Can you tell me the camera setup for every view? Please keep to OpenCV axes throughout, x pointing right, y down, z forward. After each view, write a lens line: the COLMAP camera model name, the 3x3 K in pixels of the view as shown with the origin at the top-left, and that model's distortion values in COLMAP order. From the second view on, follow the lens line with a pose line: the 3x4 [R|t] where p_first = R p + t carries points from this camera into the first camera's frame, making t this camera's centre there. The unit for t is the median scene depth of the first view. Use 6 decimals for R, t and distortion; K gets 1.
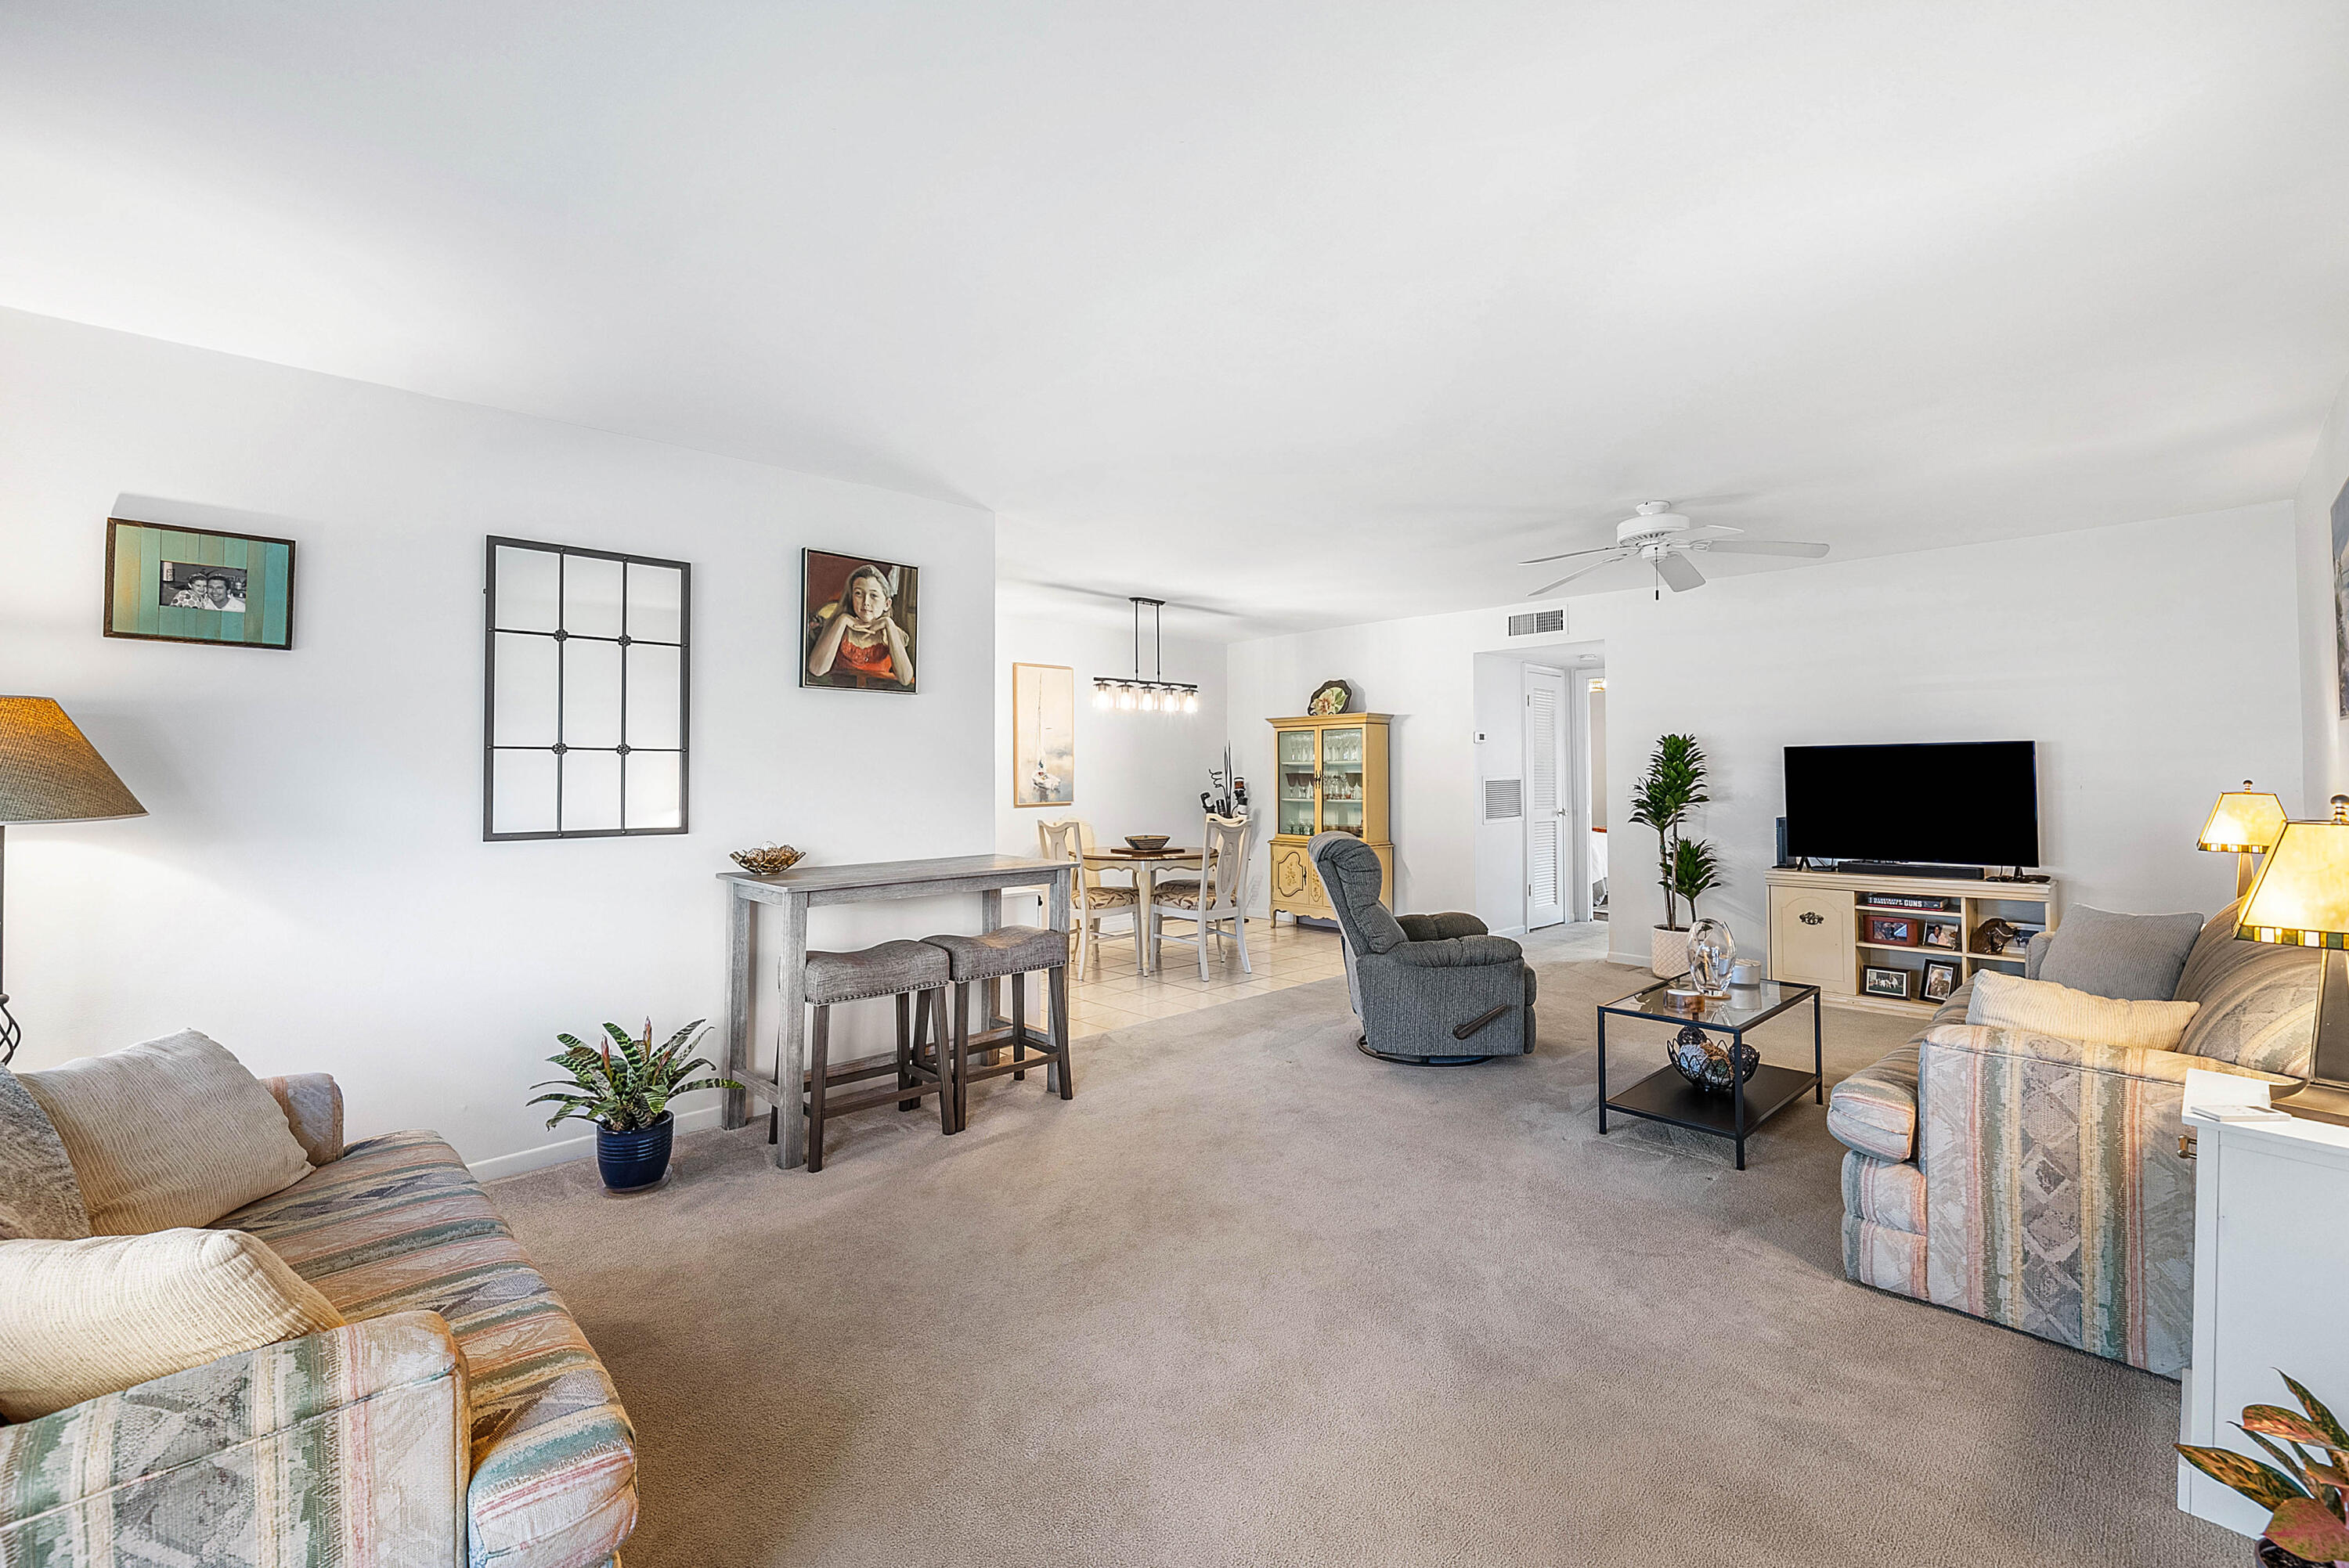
lens RADIAL K [[986.8, 0, 1174.5], [0, 986.8, 784.0], [0, 0, 1]] dist [-0.000094, -0.000002]
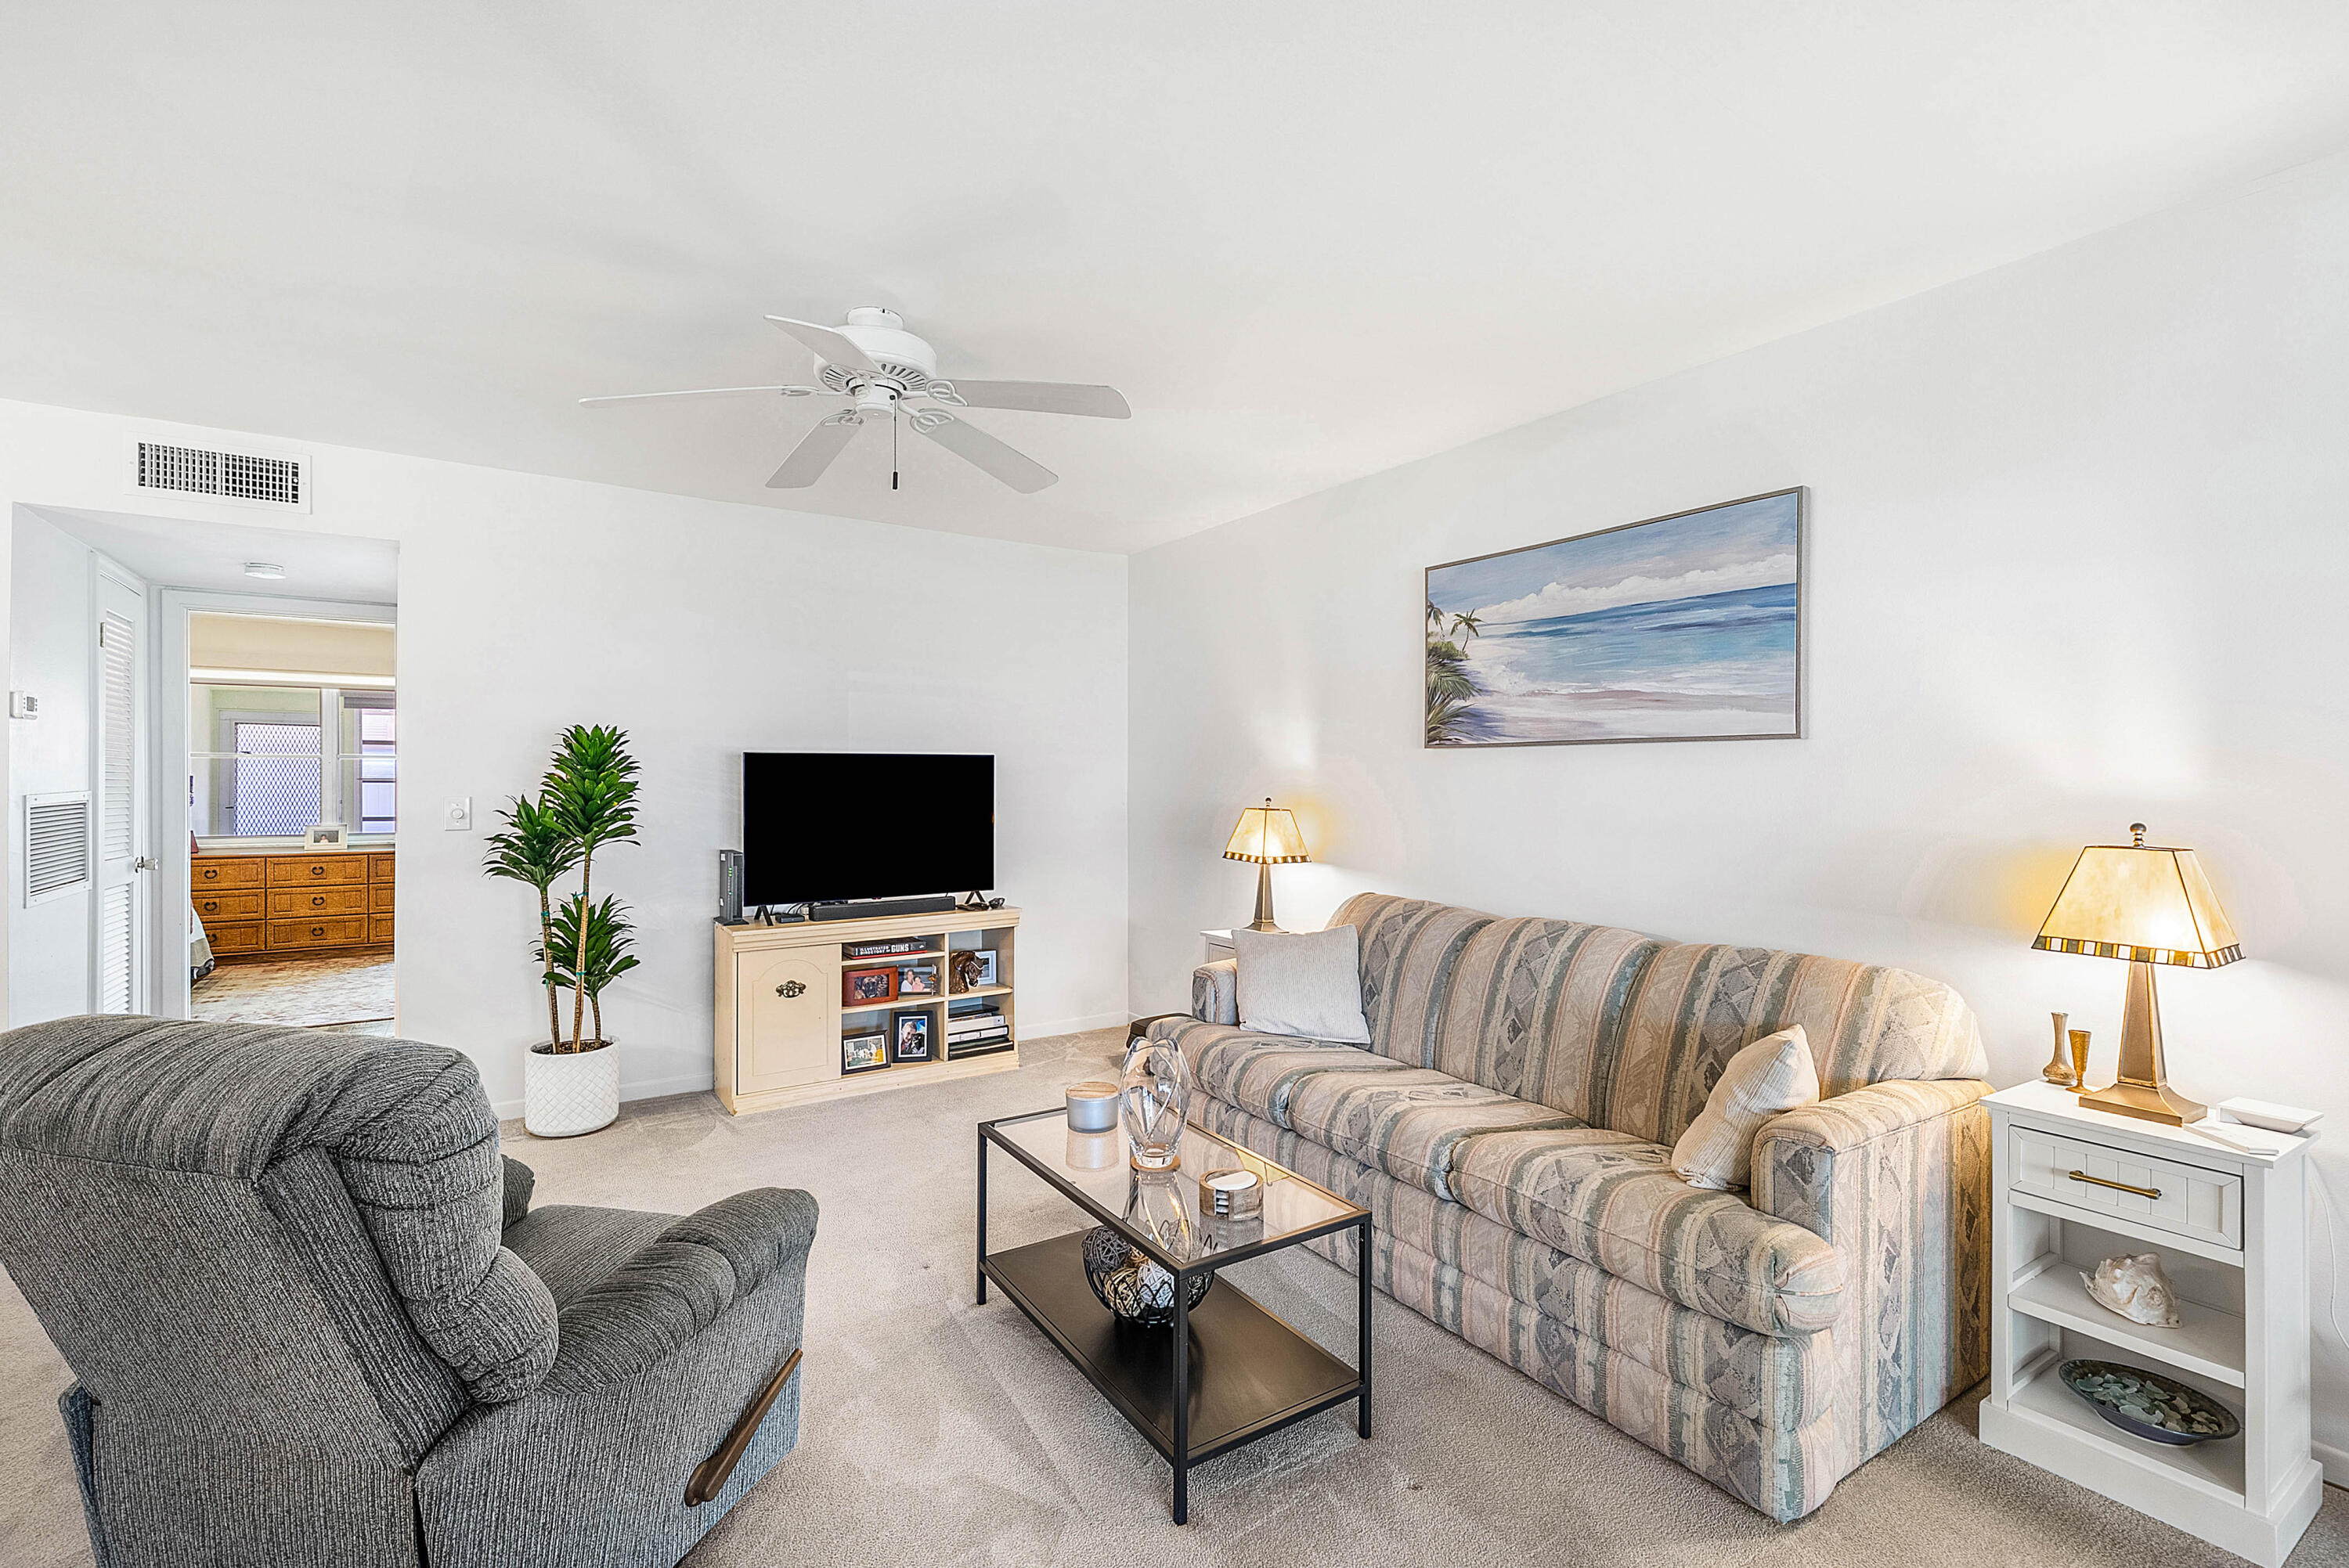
lens RADIAL K [[1031.1, 0, 1174.5], [0, 1031.1, 784.0], [0, 0, 1]] dist [-0.000805, -0.000175]
pose [[0.185042, 0.002983, 0.982726, -0.048120], [0.006996, 0.999966, -0.004353, -0.009440], [-0.982706, 0.007681, 0.185014, 0.562006]]
